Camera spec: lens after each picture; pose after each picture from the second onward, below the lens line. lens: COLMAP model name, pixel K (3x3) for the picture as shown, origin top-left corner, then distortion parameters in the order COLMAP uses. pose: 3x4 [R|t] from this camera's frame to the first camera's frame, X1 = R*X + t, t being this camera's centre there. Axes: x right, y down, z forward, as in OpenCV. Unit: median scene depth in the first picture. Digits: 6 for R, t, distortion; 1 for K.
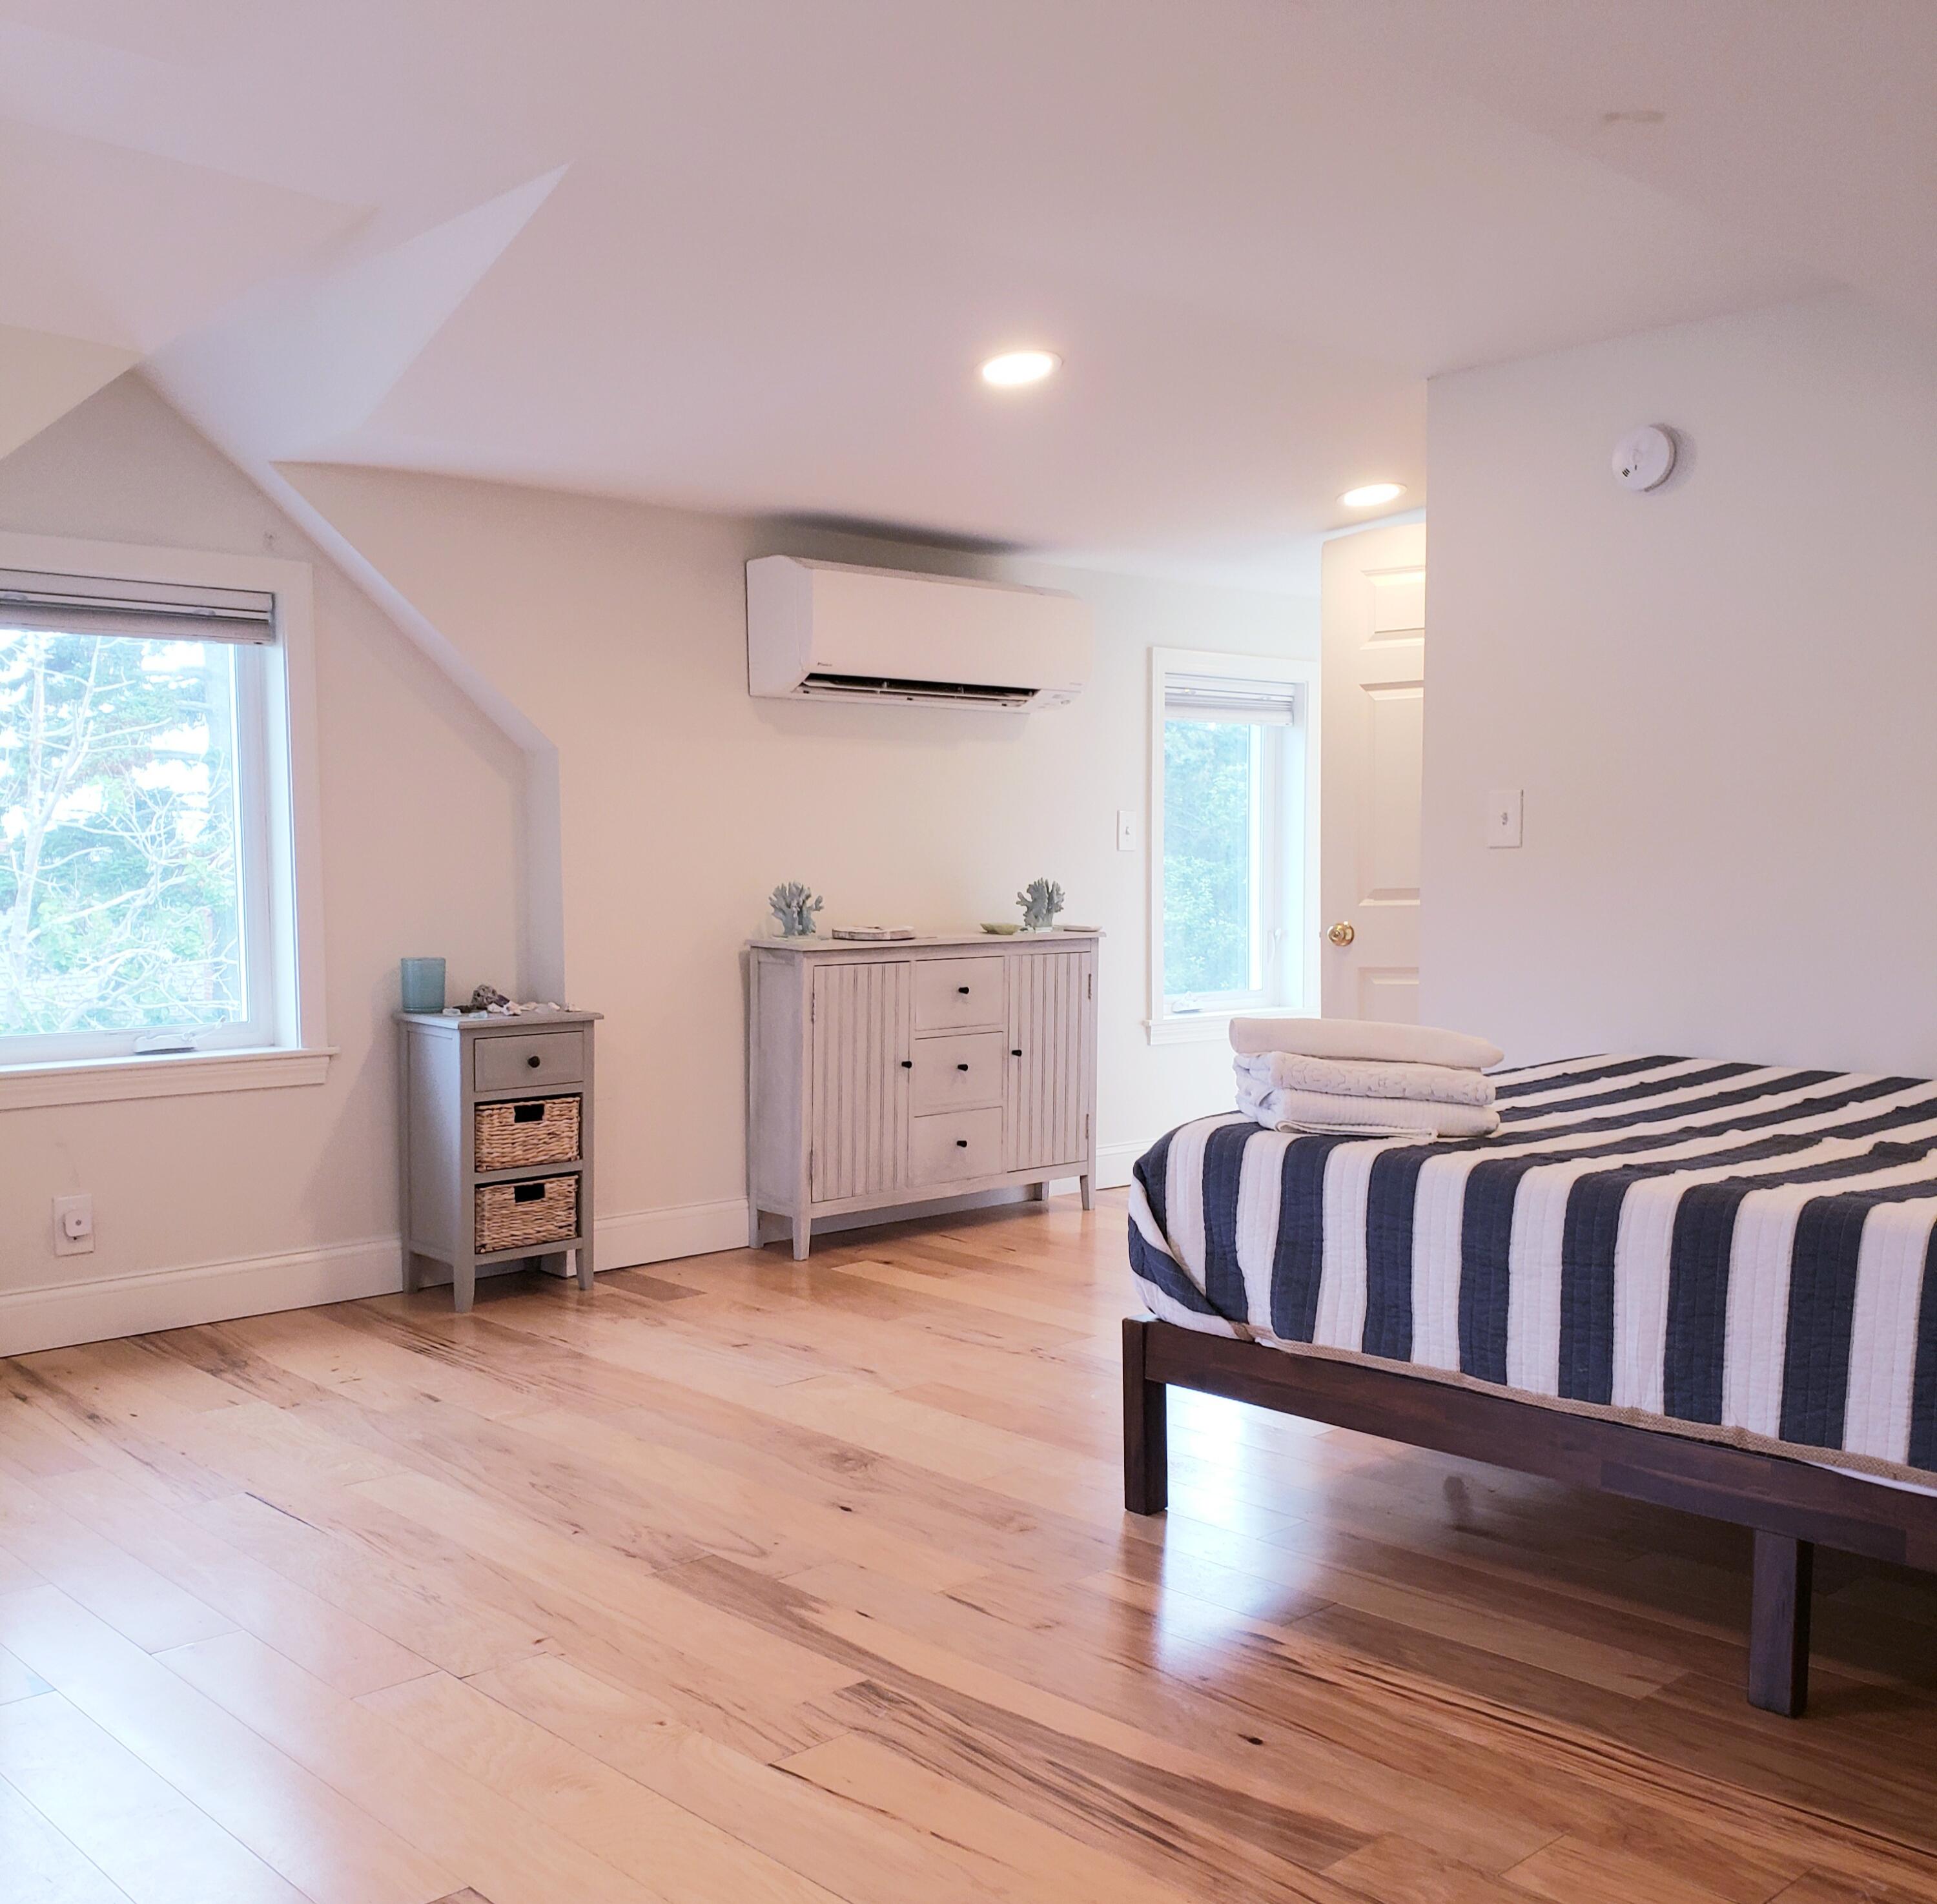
lens RADIAL K [[1938.4, 0, 966.5], [0, 1938.4, 952.8], [0, 0, 1]] dist [-0.005905, 0.000000]
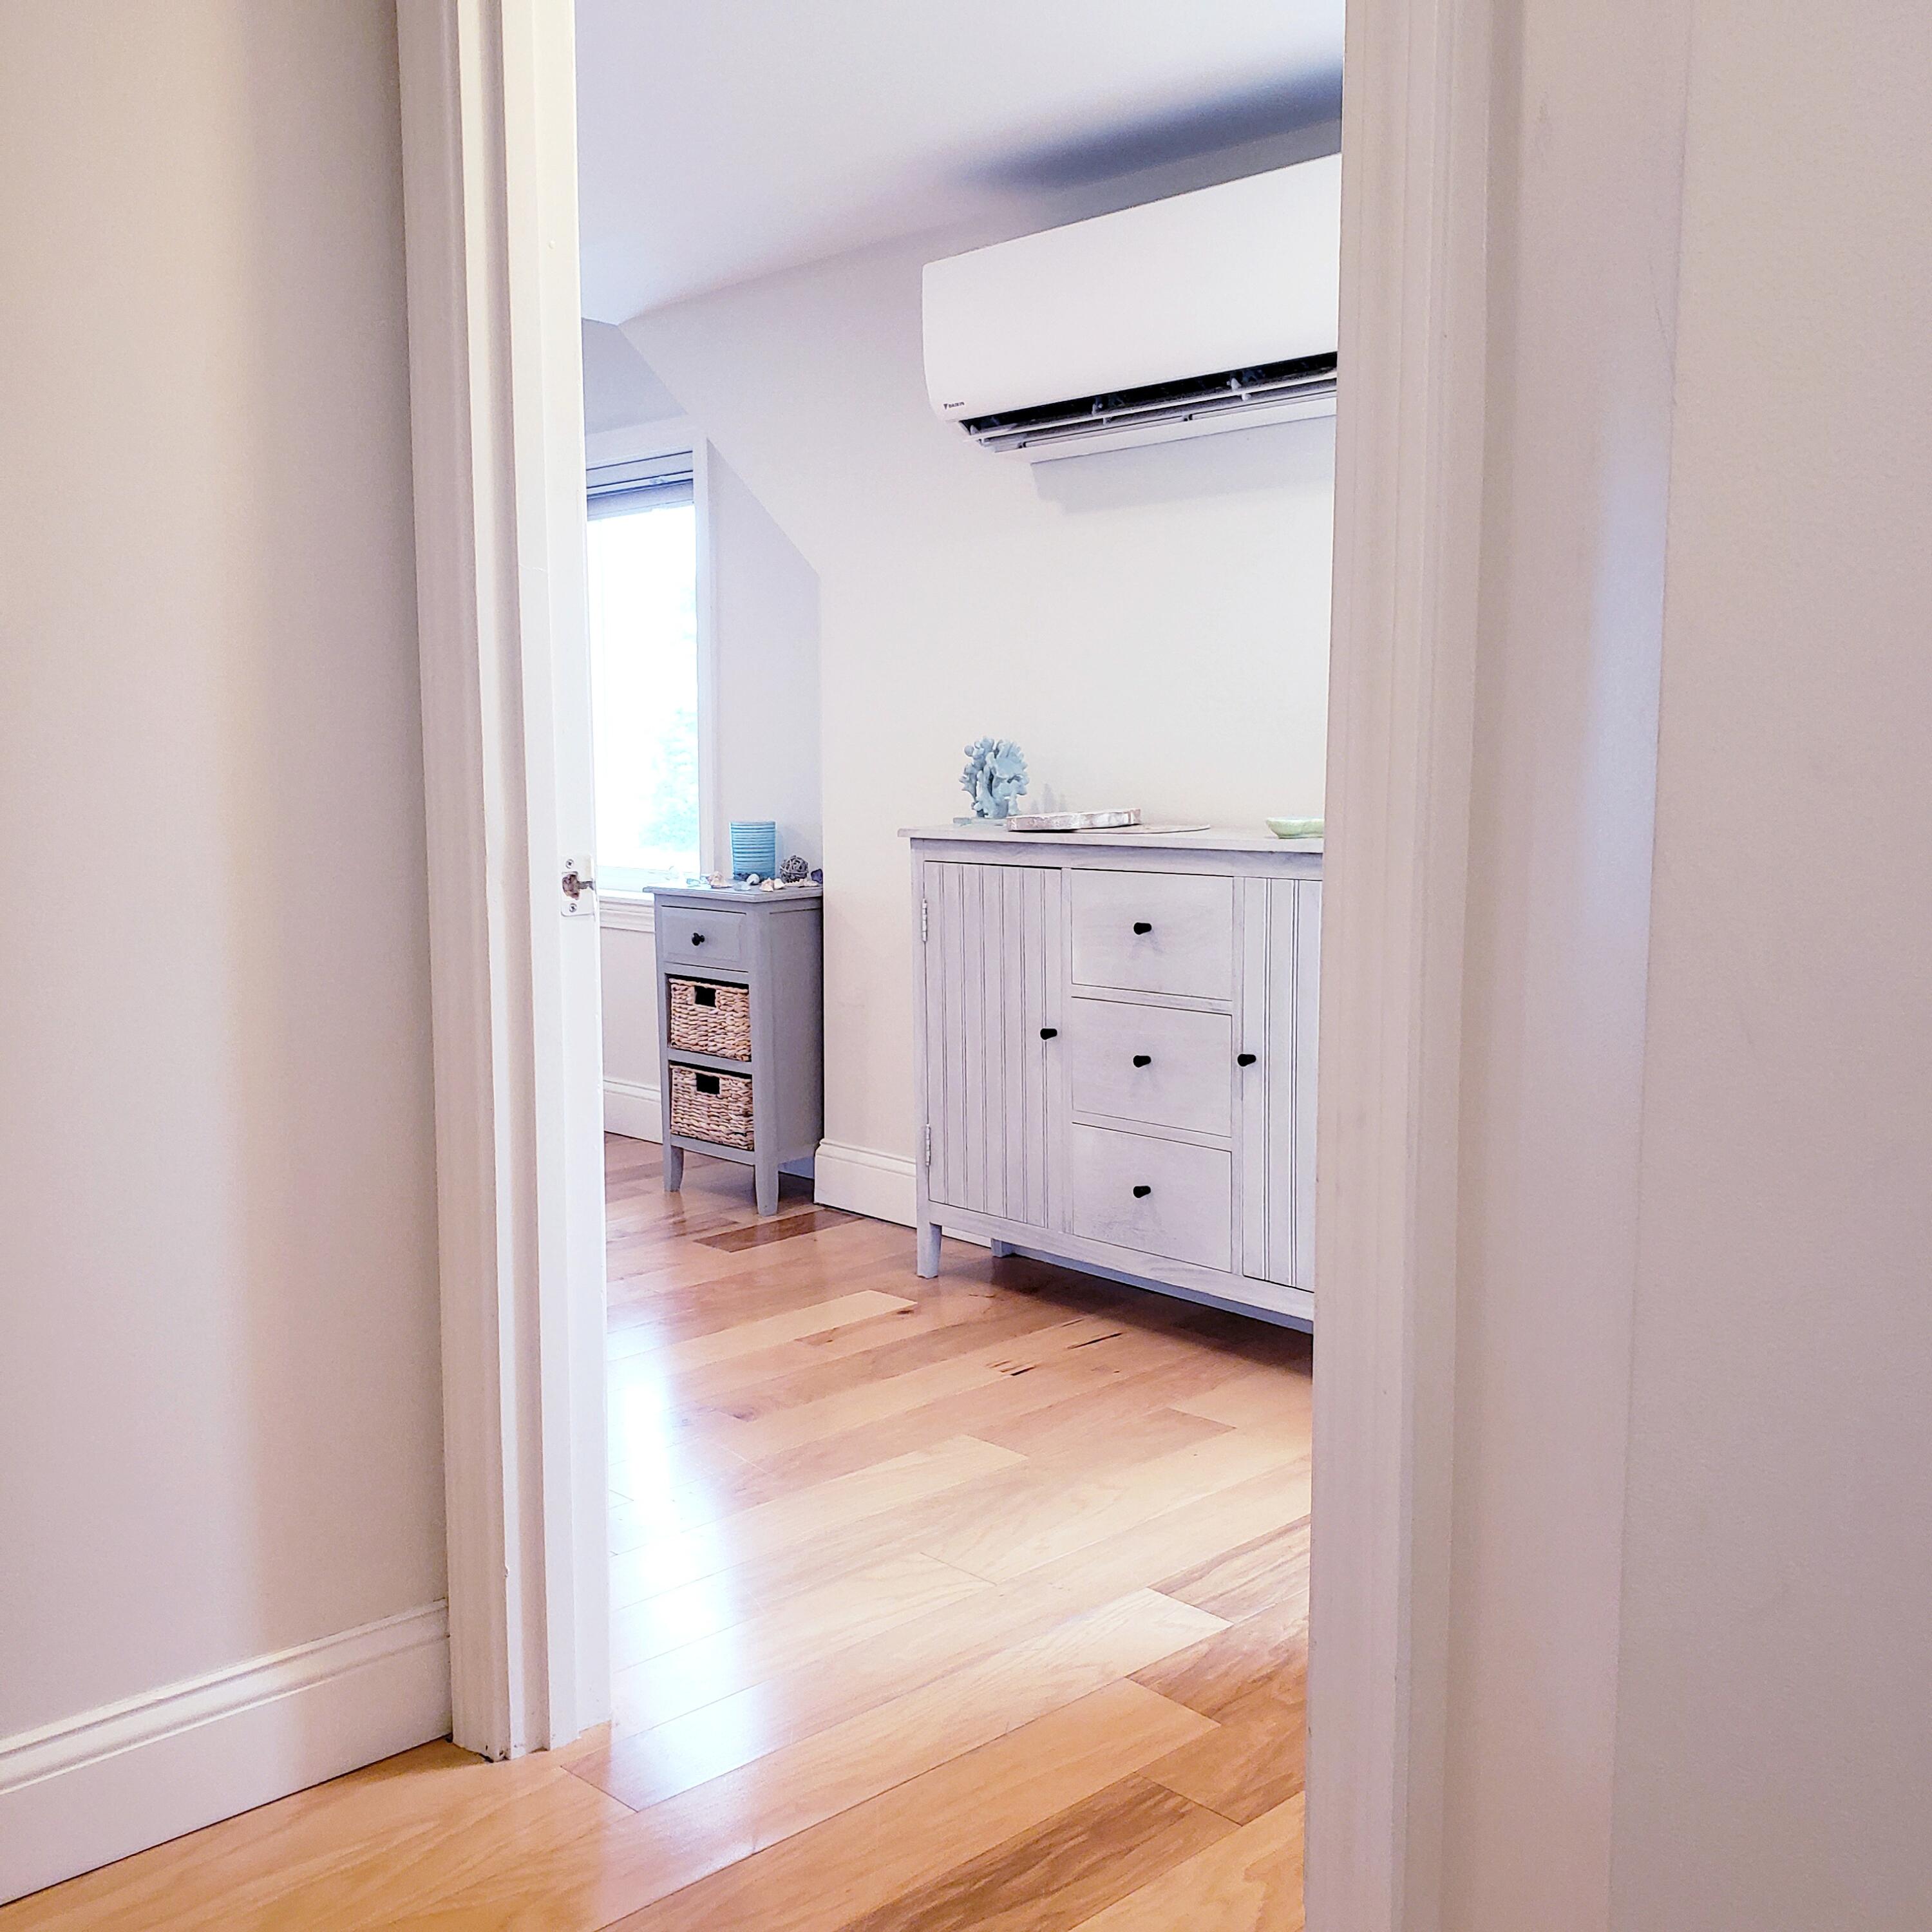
lens RADIAL K [[2018.9, 0, 965.7], [0, 2018.9, 969.3], [0, 0, 1]] dist [0.054105, 0.000000]
pose [[-0.019424, 0.111595, -0.993564, 0.676956], [-0.039240, 0.992901, 0.112287, -0.038238], [0.999041, 0.041168, -0.014907, 1.092610]]
